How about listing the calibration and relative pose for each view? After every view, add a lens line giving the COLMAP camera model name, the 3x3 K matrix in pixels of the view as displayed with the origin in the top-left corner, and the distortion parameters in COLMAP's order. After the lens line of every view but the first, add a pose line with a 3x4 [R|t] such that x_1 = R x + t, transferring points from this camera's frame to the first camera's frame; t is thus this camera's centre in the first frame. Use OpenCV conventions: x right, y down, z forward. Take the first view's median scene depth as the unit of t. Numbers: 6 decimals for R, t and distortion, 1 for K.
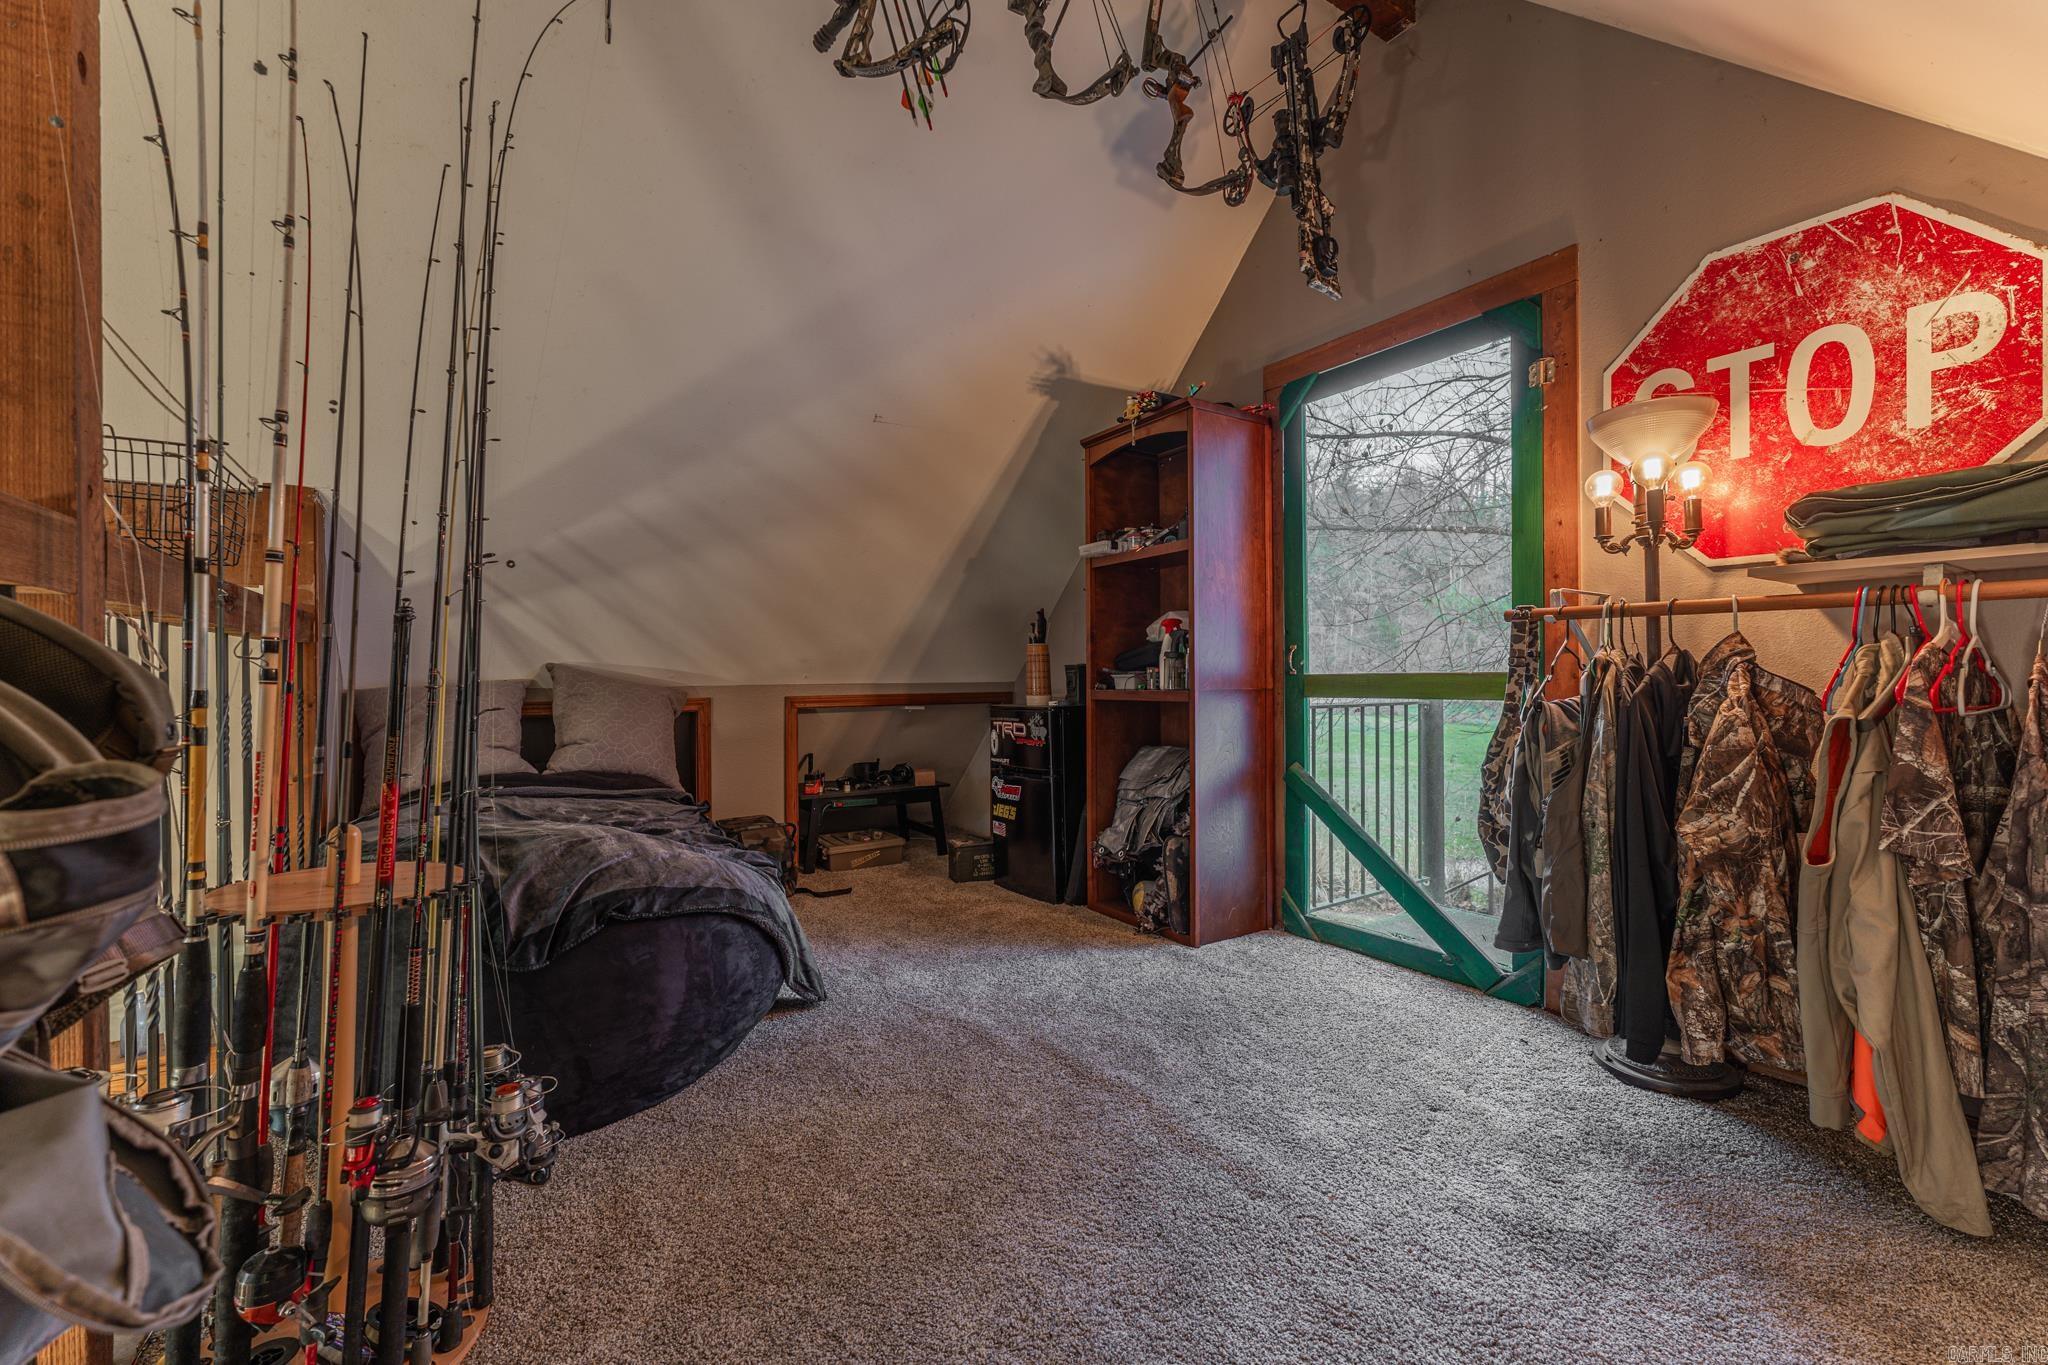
lens RADIAL K [[823.4, 0, 1024.0], [0, 823.4, 682.5], [0, 0, 1]] dist [-0.001240, -0.000201]
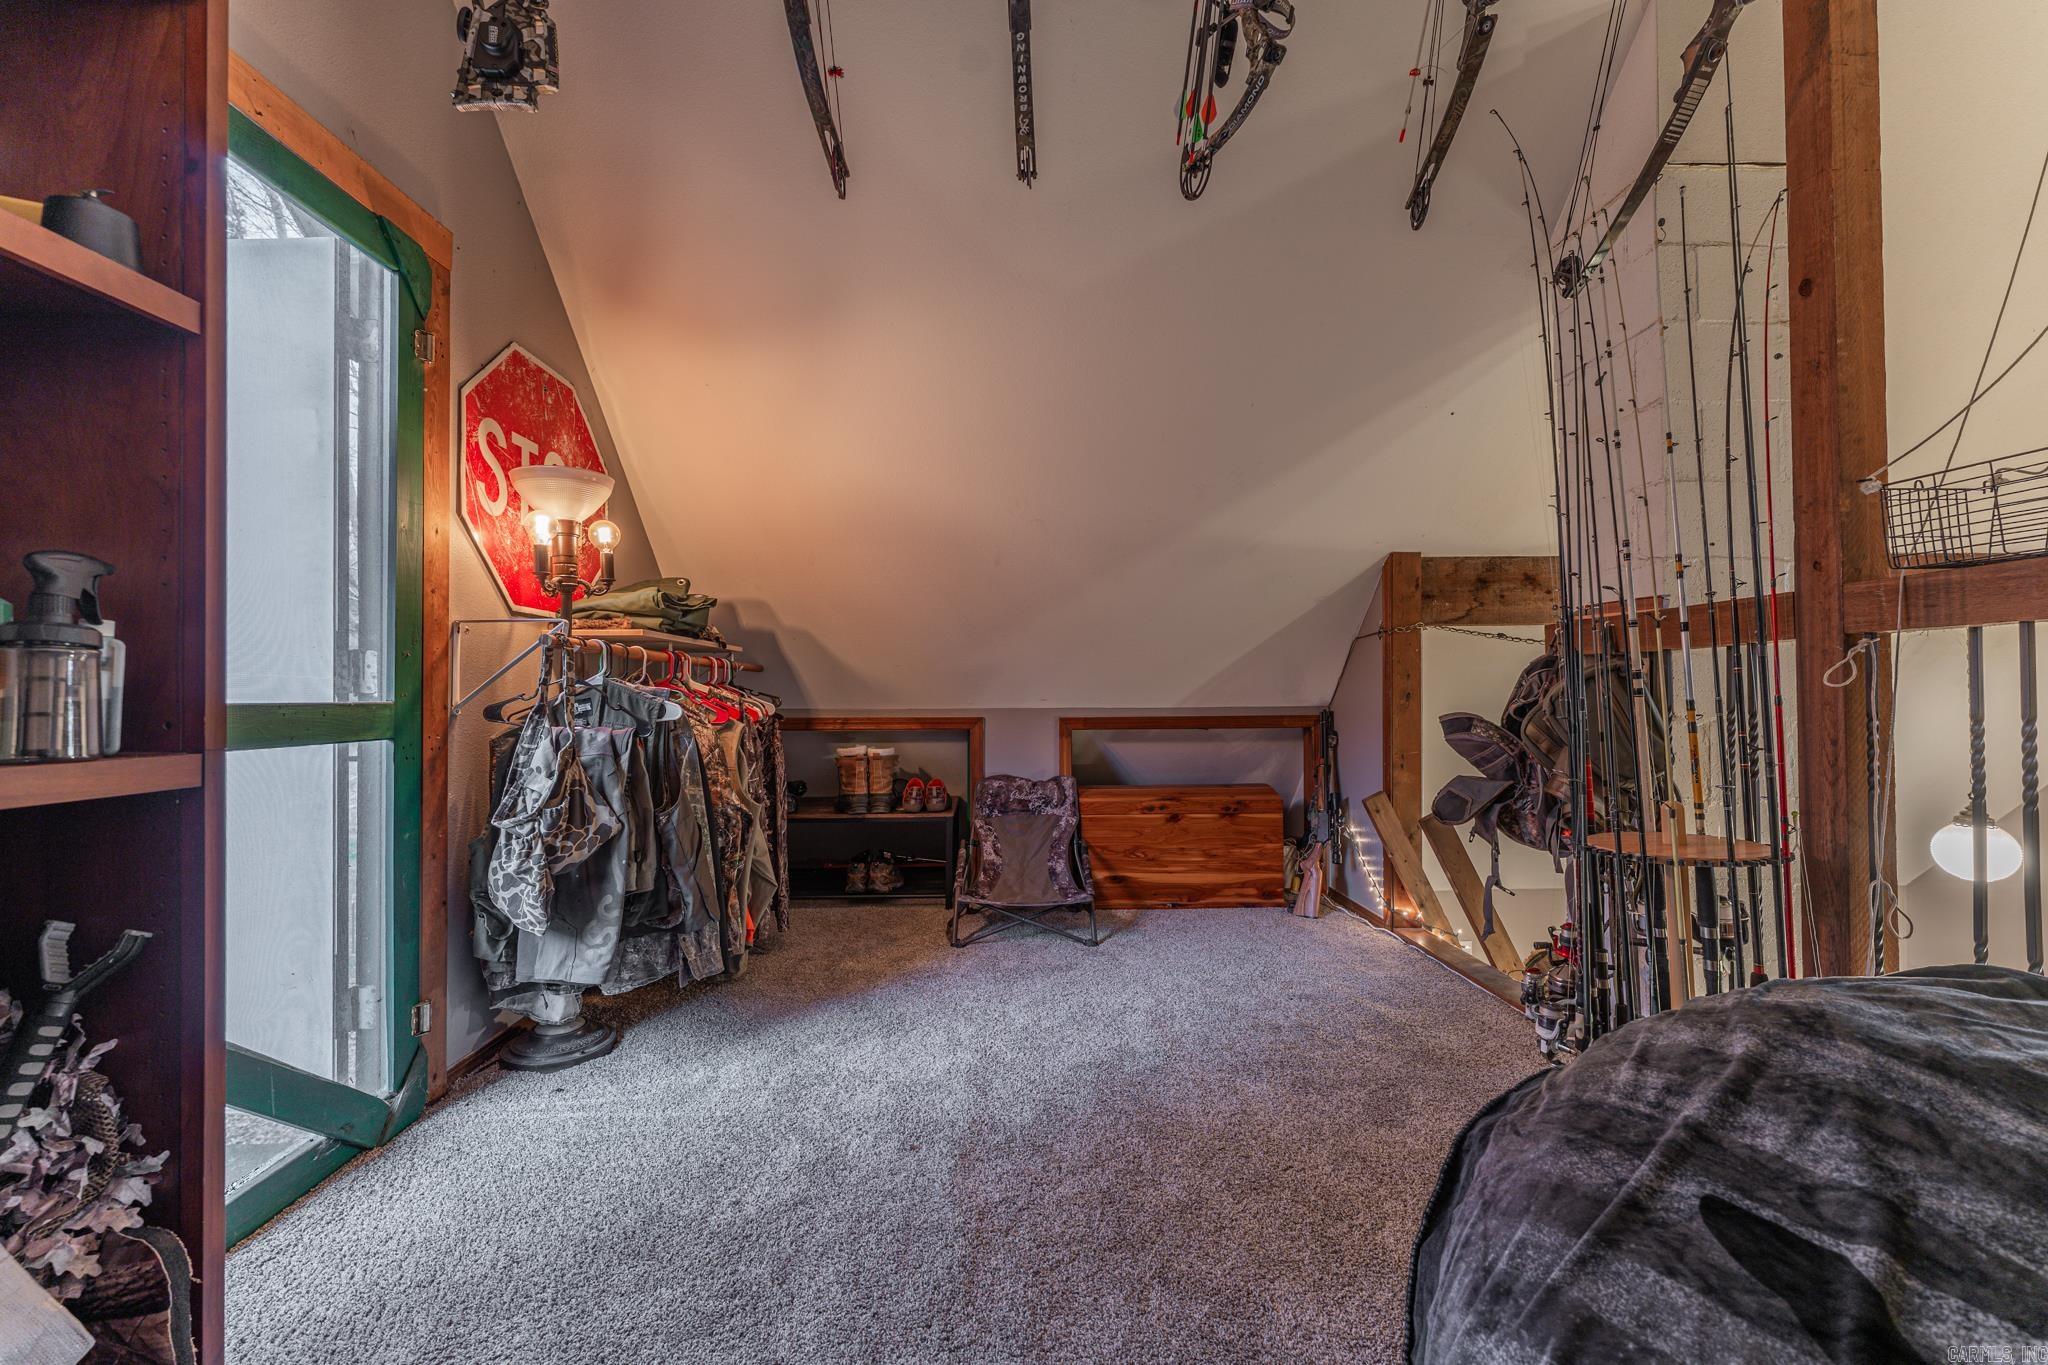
lens RADIAL K [[823.4, 0, 1024.0], [0, 823.4, 682.5], [0, 0, 1]] dist [-0.001240, -0.000201]
pose [[-0.842923, 0.021112, 0.537620, -0.361504], [0.014296, 0.999756, -0.016845, -0.009627], [-0.537844, -0.006514, -0.843019, 1.481320]]
